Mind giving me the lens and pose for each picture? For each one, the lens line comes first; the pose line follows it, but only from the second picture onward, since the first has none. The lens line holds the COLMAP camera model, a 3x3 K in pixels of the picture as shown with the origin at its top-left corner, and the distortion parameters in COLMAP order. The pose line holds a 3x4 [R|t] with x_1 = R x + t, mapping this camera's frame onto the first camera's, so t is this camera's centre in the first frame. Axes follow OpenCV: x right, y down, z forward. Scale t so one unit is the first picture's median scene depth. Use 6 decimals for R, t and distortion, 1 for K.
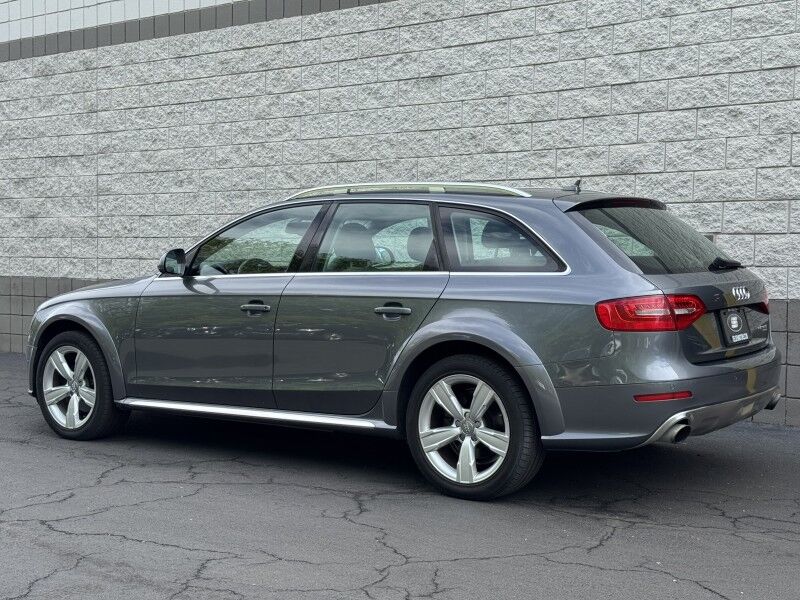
lens RADIAL K [[1152.9, 0, 398.7], [0, 1152.9, 300.7], [0, 0, 1]] dist [0.103356, 0.000000]
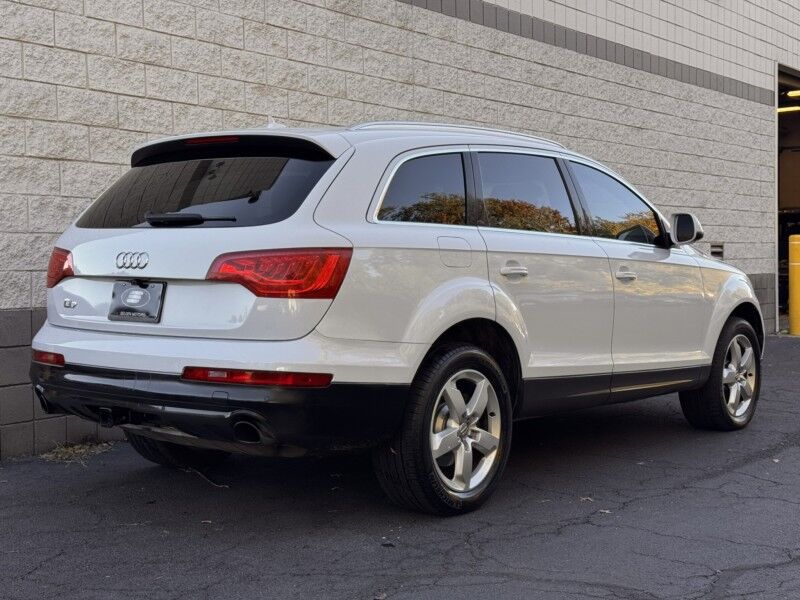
lens RADIAL K [[1152.9, 0, 402.1], [0, 1152.9, 301.7], [0, 0, 1]] dist [0.103356, 0.000000]
pose [[-0.017841, -0.037573, 0.999135, -1.281101], [0.058089, 0.997567, 0.038551, -0.051604], [-0.998152, 0.058726, -0.015615, 1.233342]]
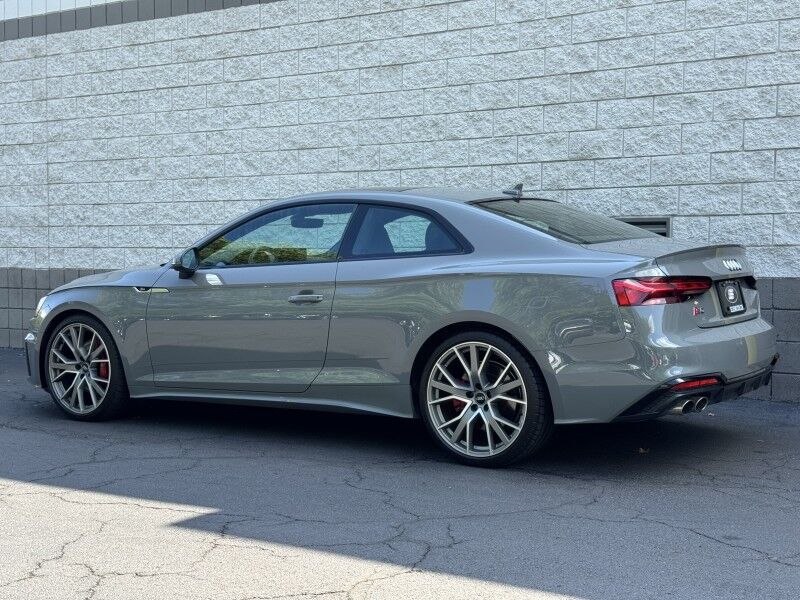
lens RADIAL K [[1152.9, 0, 406.3], [0, 1152.9, 307.9], [0, 0, 1]] dist [0.103356, 0.000000]
pose [[0.997061, -0.010273, 0.075924, -0.036938], [0.009587, 0.999910, 0.009397, 0.010394], [-0.076014, -0.008641, 0.997069, -0.020474]]
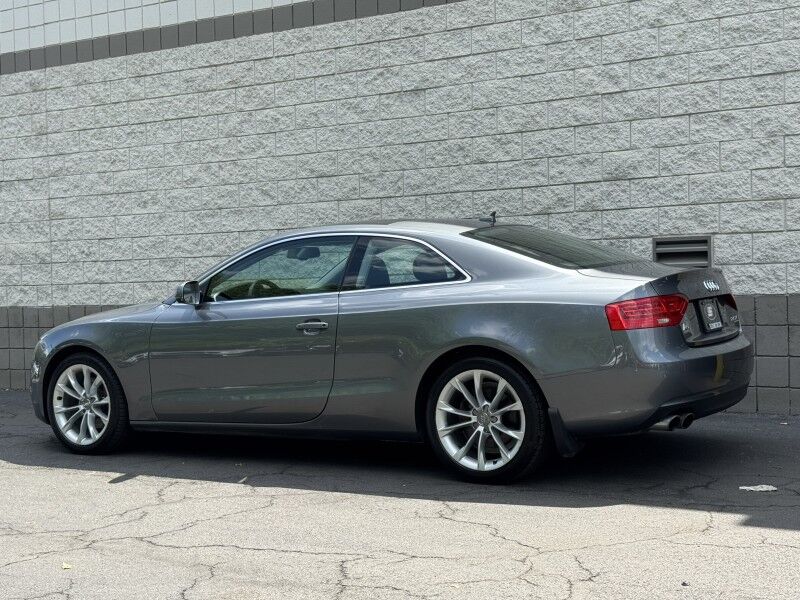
lens RADIAL K [[1152.9, 0, 406.4], [0, 1152.9, 302.3], [0, 0, 1]] dist [0.103356, 0.000000]
pose [[0.992145, -0.036300, 0.119707, -0.099702], [0.038882, 0.999057, -0.019301, 0.010164], [-0.118893, 0.023804, 0.992622, 0.001635]]
